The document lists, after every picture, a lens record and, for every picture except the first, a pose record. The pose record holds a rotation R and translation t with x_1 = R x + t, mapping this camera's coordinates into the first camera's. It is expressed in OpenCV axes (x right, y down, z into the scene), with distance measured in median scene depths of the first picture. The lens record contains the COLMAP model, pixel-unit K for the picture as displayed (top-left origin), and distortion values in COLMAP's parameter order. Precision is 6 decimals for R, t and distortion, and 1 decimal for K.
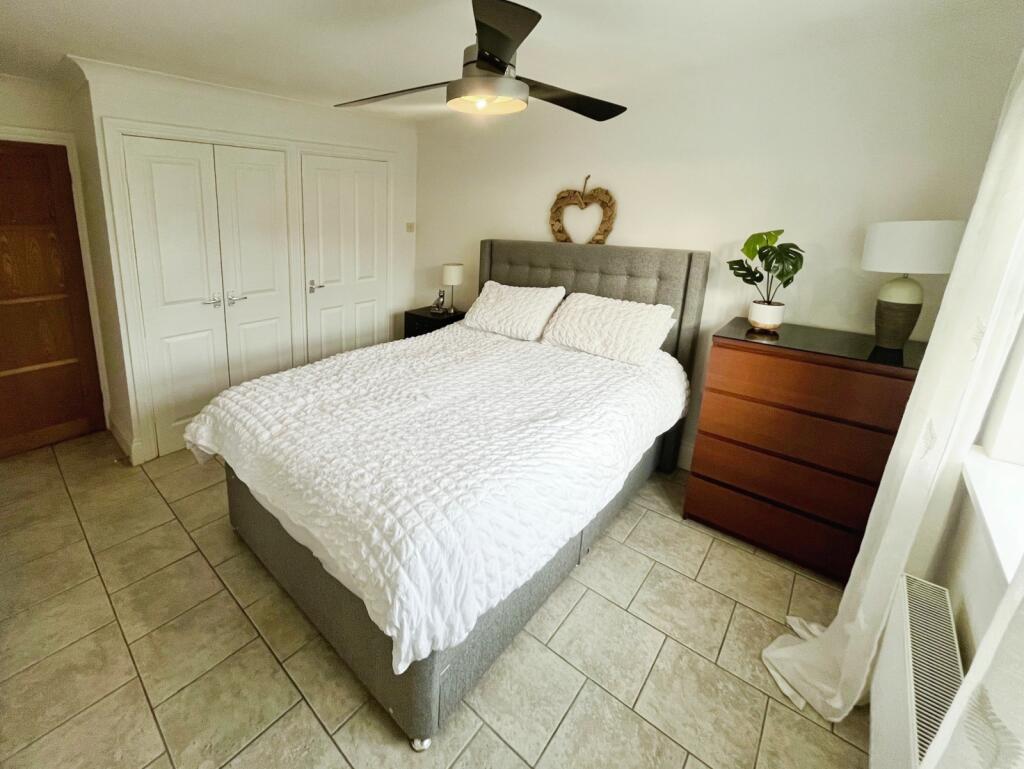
lens RADIAL K [[420.6, 0, 505.7], [0, 420.6, 358.6], [0, 0, 1]] dist [-0.003116, 0.000062]
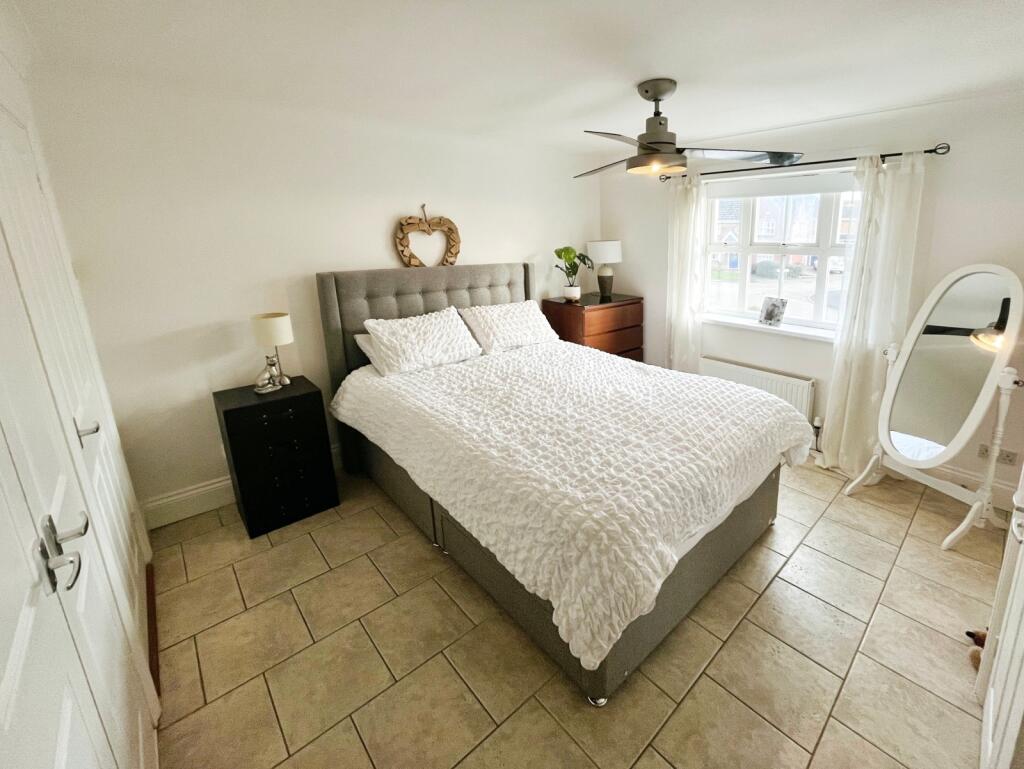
lens RADIAL K [[411.9, 0, 451.1], [0, 411.9, 383.5], [0, 0, 1]] dist [-0.010994, -0.000158]
pose [[0.242249, -0.326496, 0.913628, -0.899357], [0.326275, 0.914246, 0.240205, -0.242761], [-0.913707, 0.239905, 0.328003, 0.695279]]
